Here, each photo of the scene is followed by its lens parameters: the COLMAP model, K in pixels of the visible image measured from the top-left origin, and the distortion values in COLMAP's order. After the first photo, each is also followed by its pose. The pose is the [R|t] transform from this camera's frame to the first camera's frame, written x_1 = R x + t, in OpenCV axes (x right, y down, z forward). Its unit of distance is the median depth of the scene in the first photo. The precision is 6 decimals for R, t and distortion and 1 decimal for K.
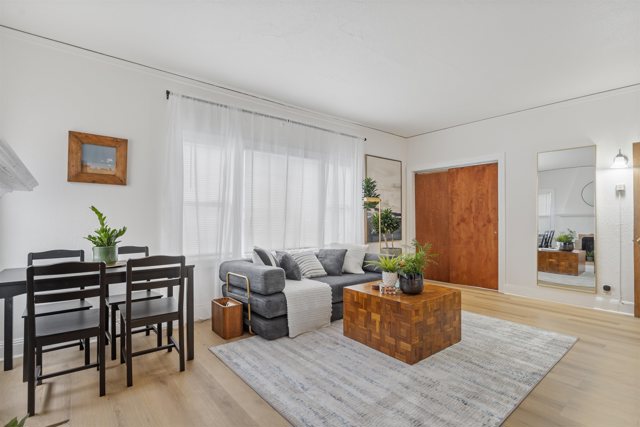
lens RADIAL K [[309.7, 0, 320.3], [0, 309.7, 215.7], [0, 0, 1]] dist [0.000002, -0.000005]
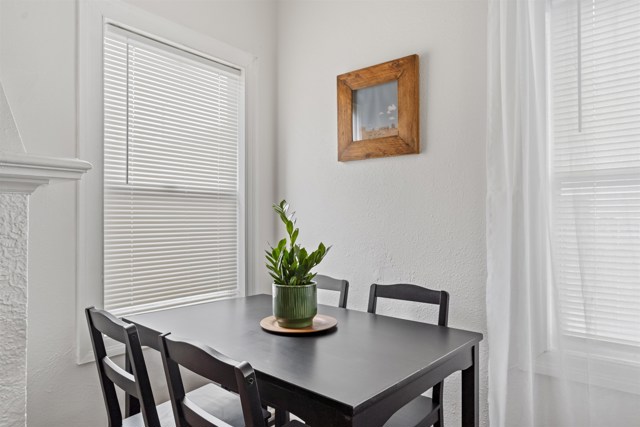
lens RADIAL K [[394.5, 0, 319.1], [0, 394.5, 213.0], [0, 0, 1]] dist [-0.005082, -0.000443]
pose [[0.161046, -0.015443, -0.986826, -0.068368], [0.008122, 0.999864, -0.014322, -0.000606], [0.986913, -0.005709, 0.161149, 0.783470]]
